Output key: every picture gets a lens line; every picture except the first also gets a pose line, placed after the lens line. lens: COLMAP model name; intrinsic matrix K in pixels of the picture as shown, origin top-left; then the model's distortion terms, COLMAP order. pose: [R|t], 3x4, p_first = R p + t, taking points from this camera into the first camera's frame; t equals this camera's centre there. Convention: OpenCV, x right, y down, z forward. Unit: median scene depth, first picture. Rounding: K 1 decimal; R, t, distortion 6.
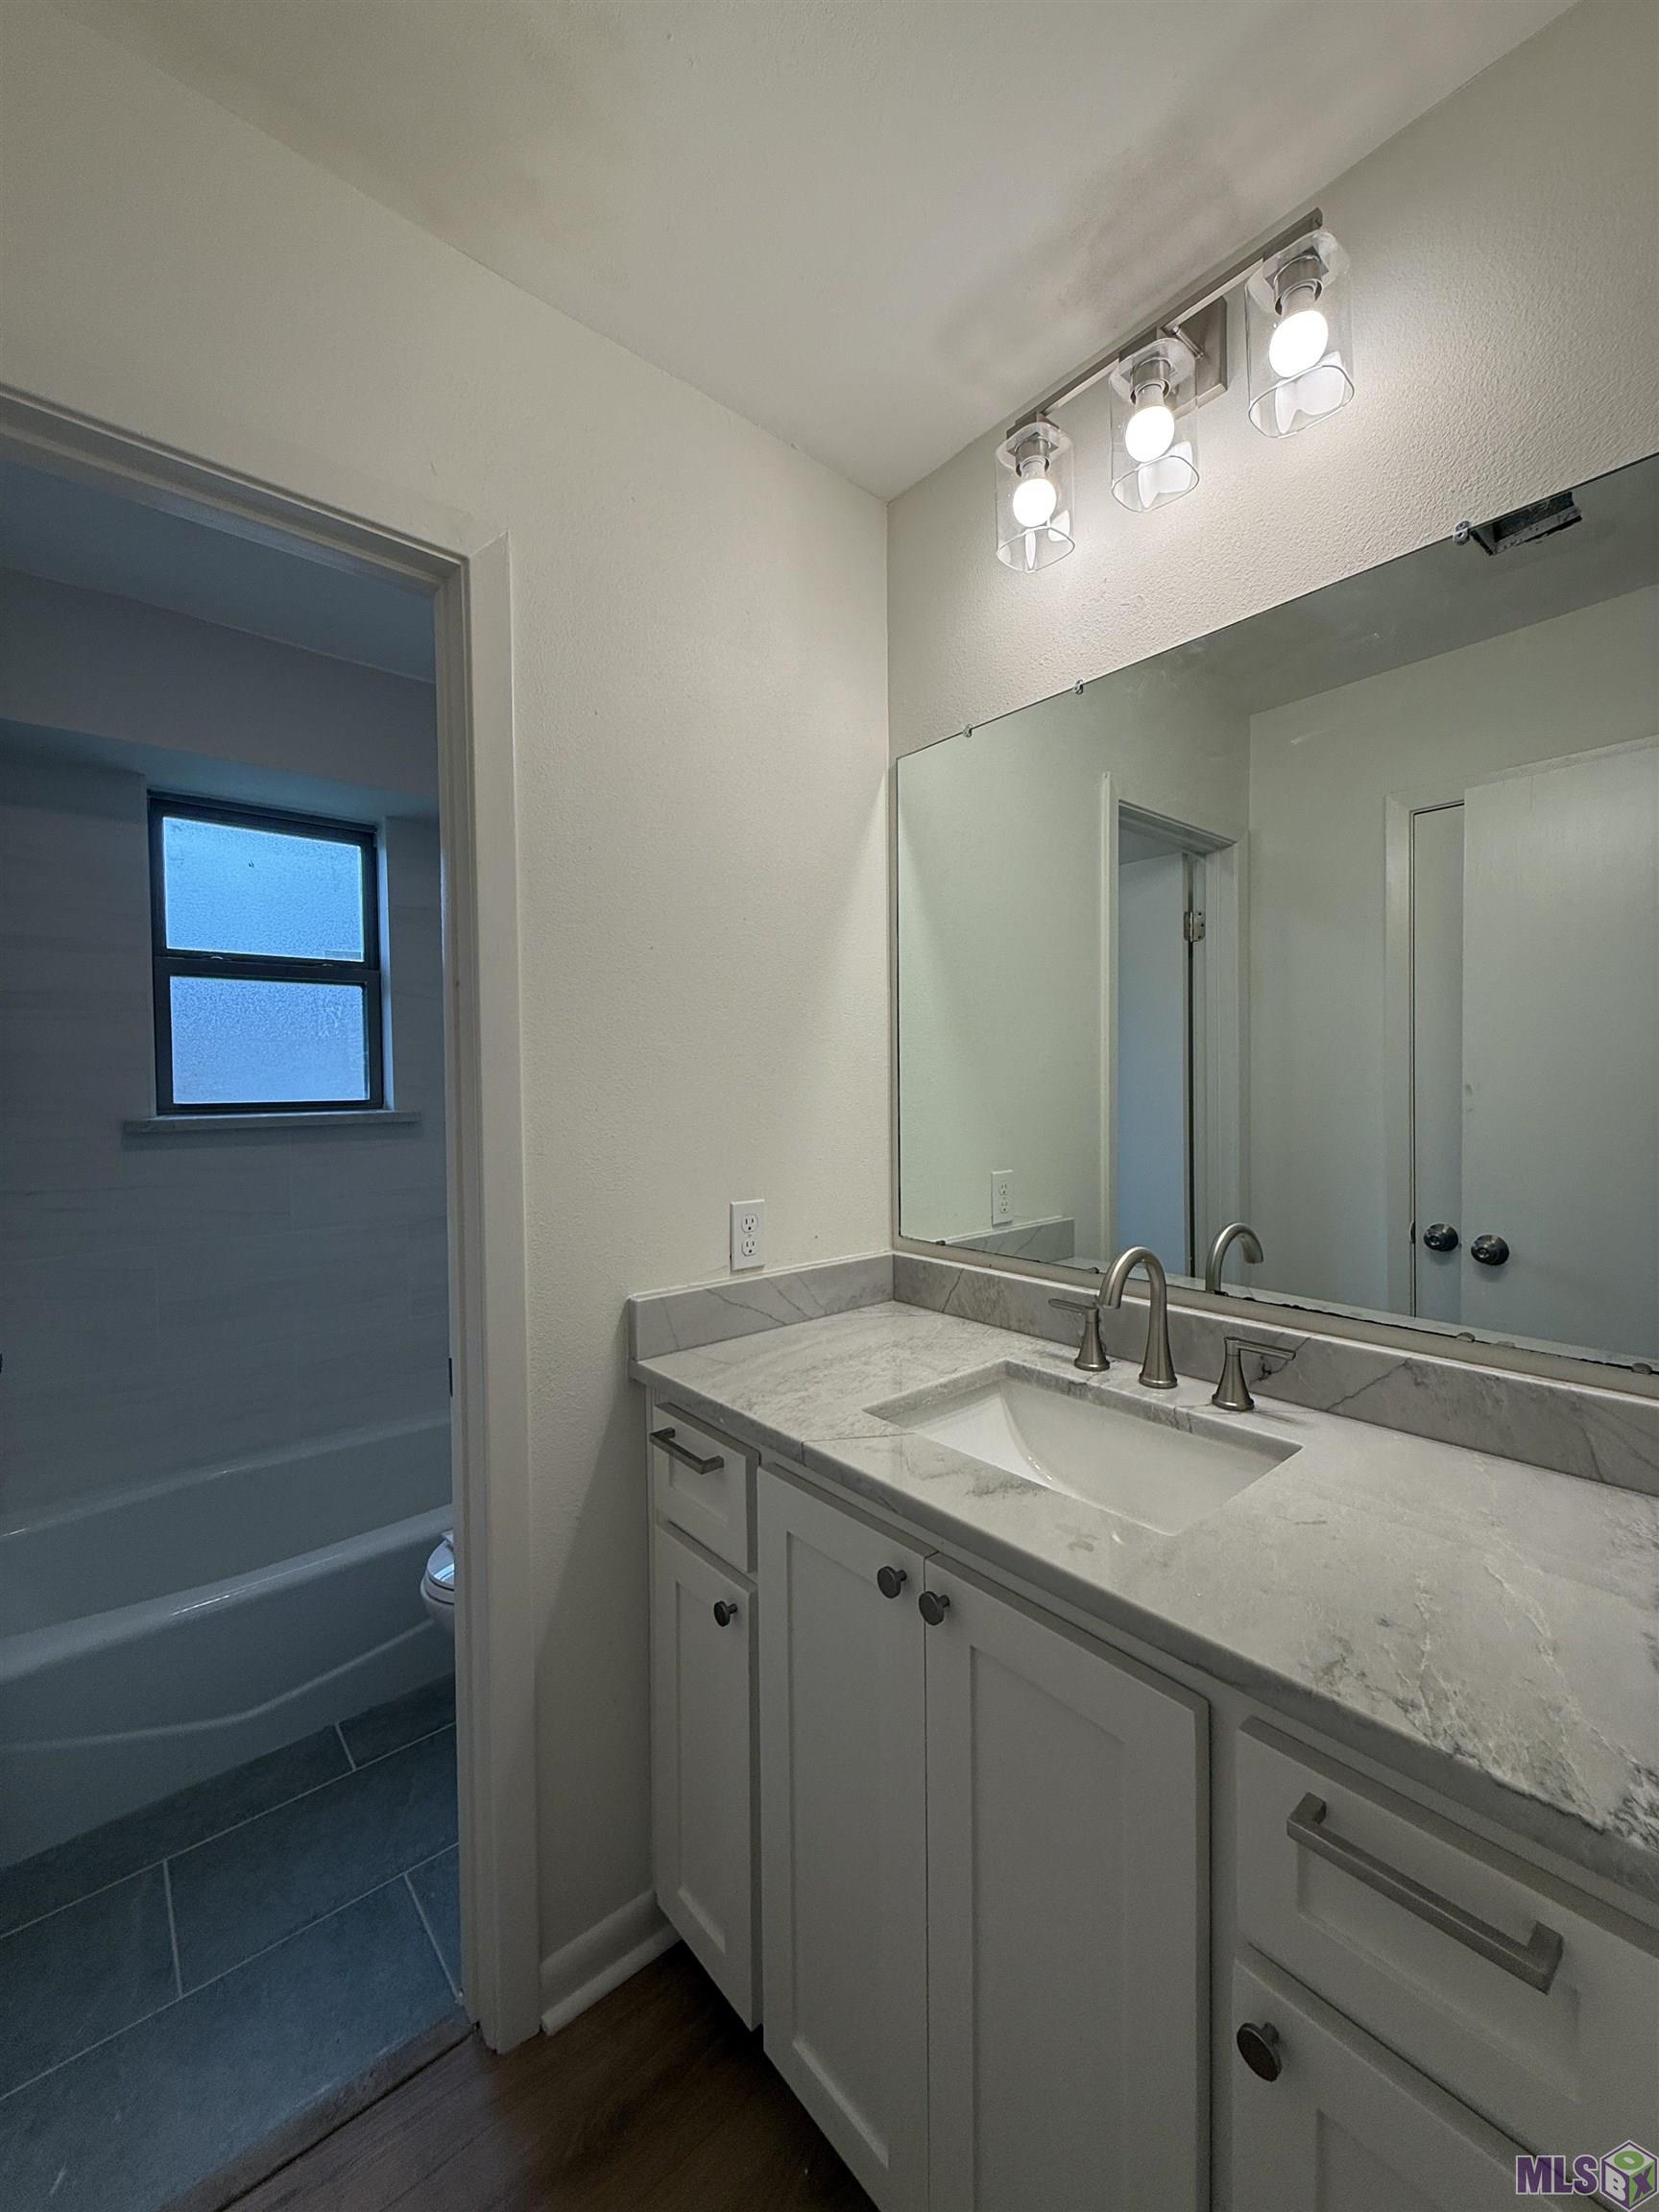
lens RADIAL K [[882.1, 0, 841.9], [0, 882.1, 1105.0], [0, 0, 1]] dist [-0.002839, 0.000569]
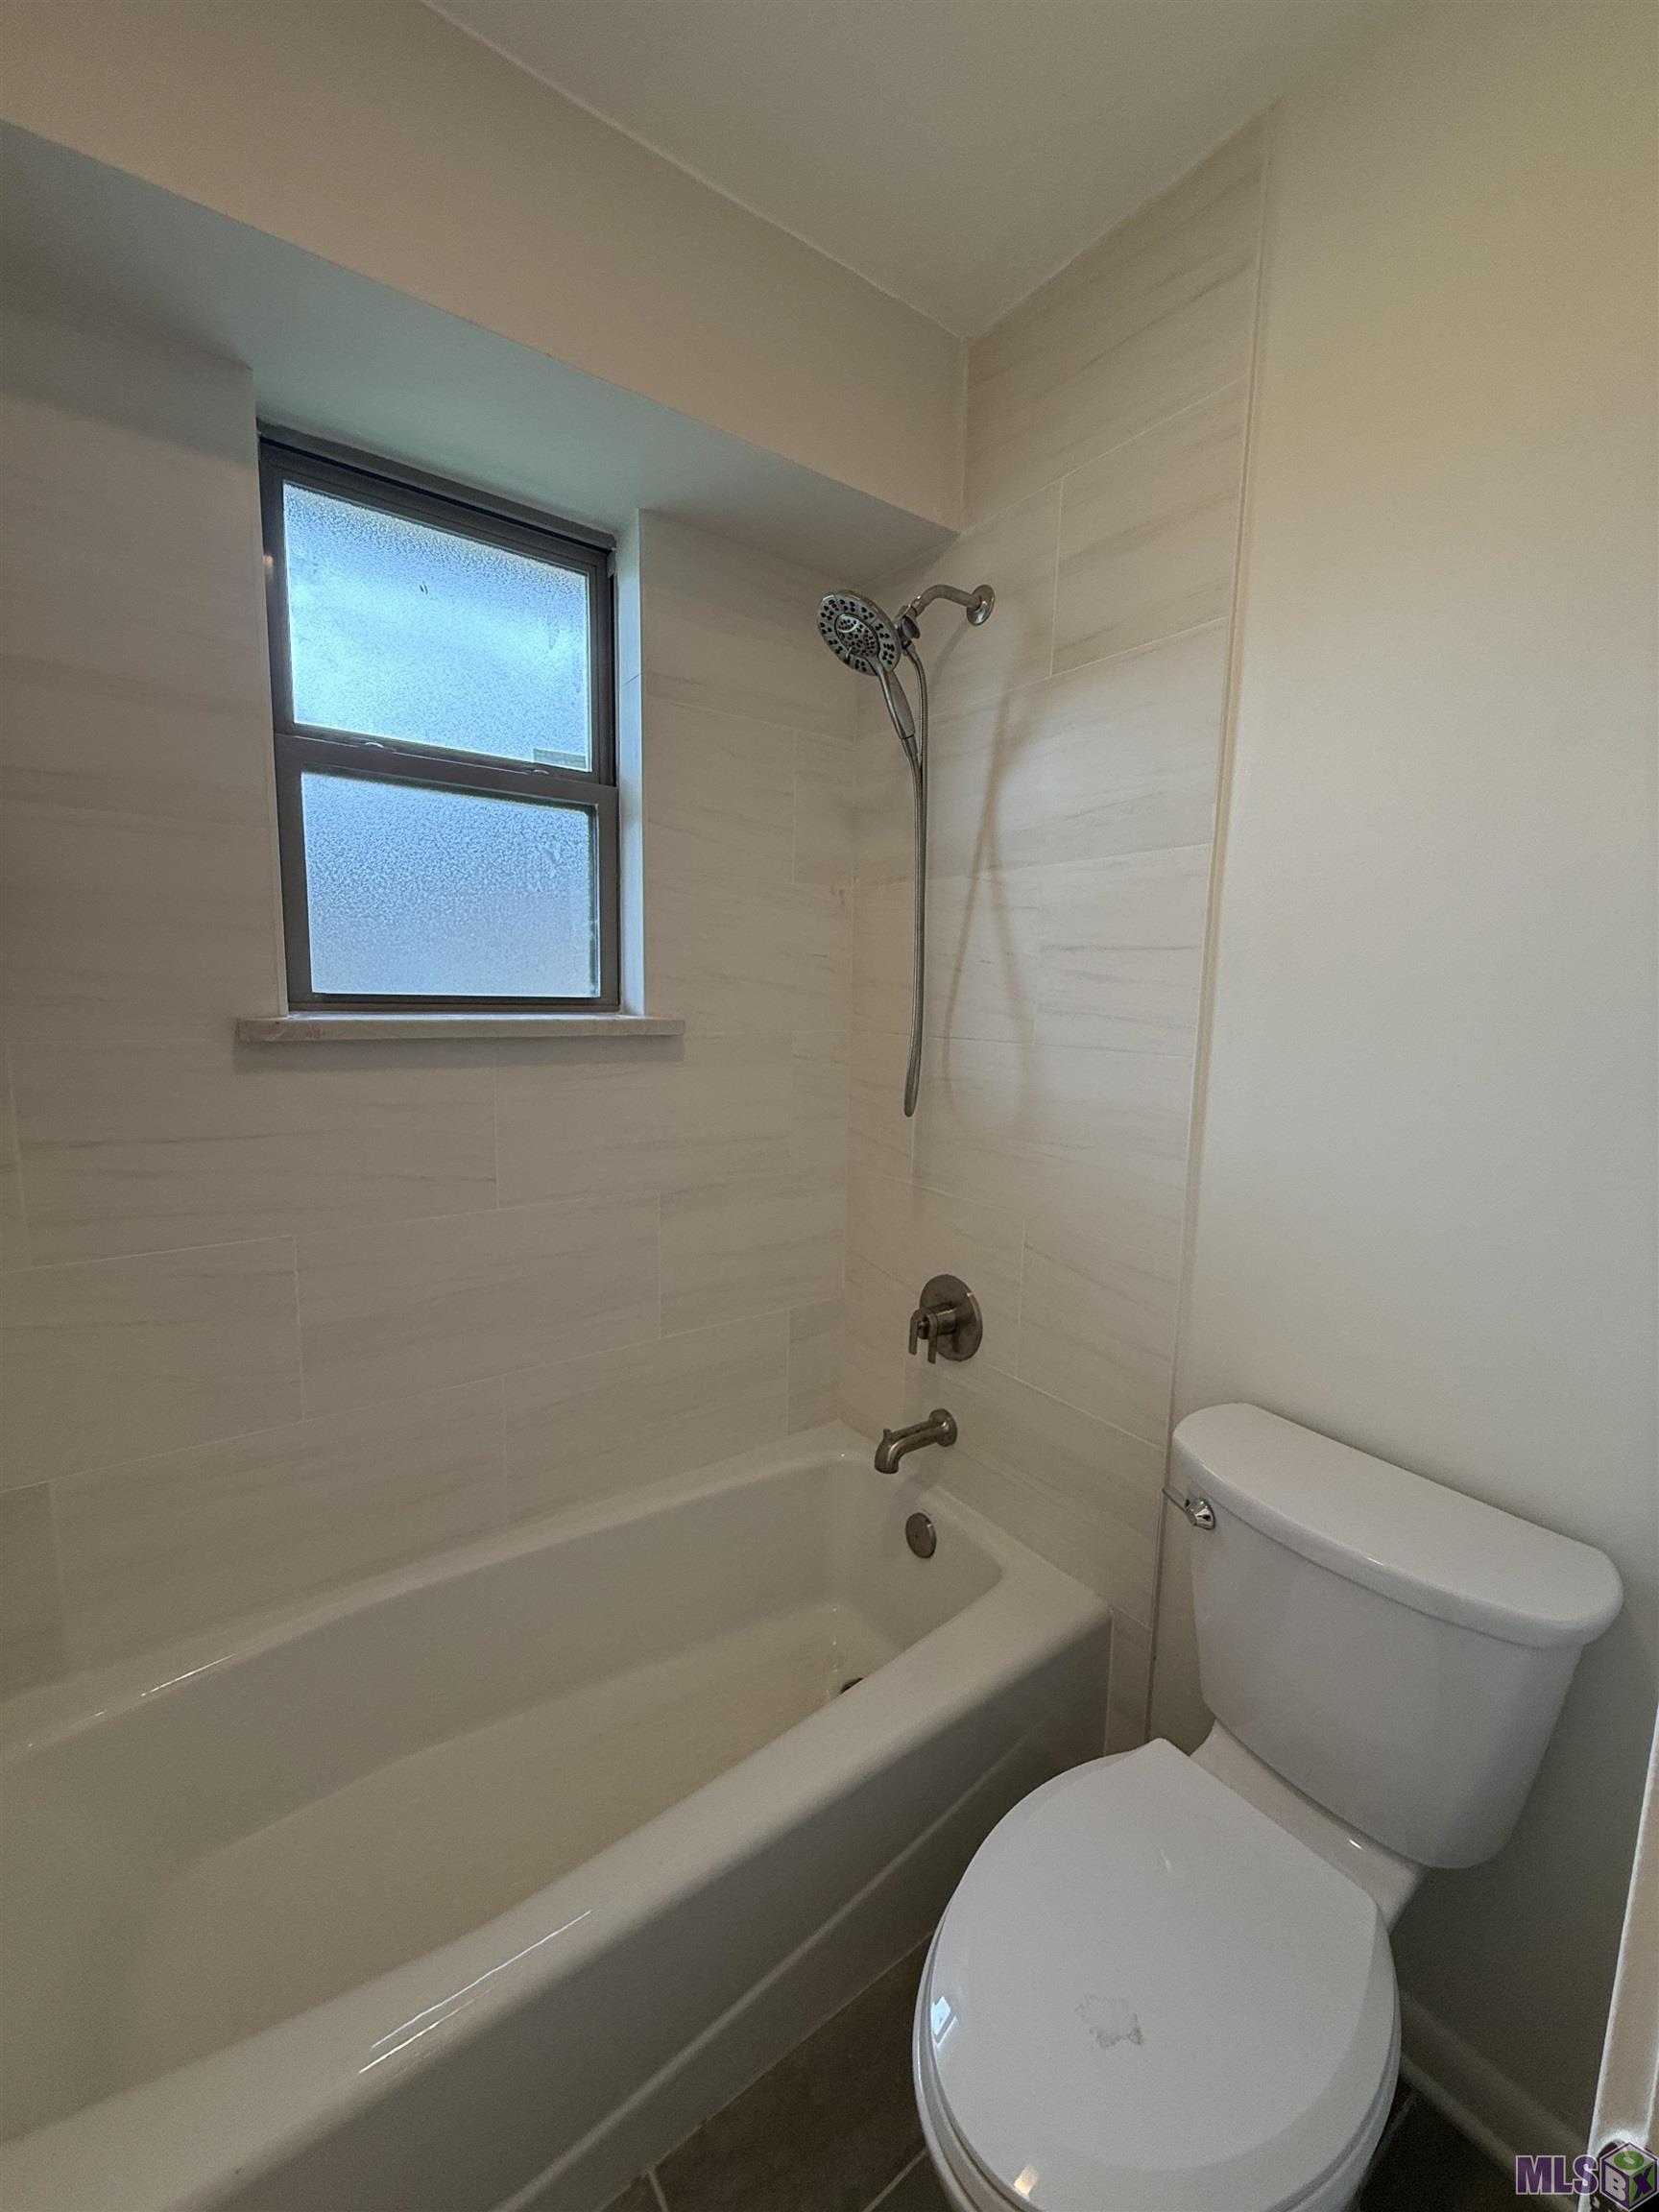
lens RADIAL K [[882.1, 0, 830.6], [0, 882.1, 1106.8], [0, 0, 1]] dist [-0.002839, 0.000569]
pose [[0.995332, 0.044110, -0.085840, -0.344257], [-0.035214, 0.994107, 0.102521, 0.001826], [0.089856, -0.099020, 0.991020, 0.419185]]
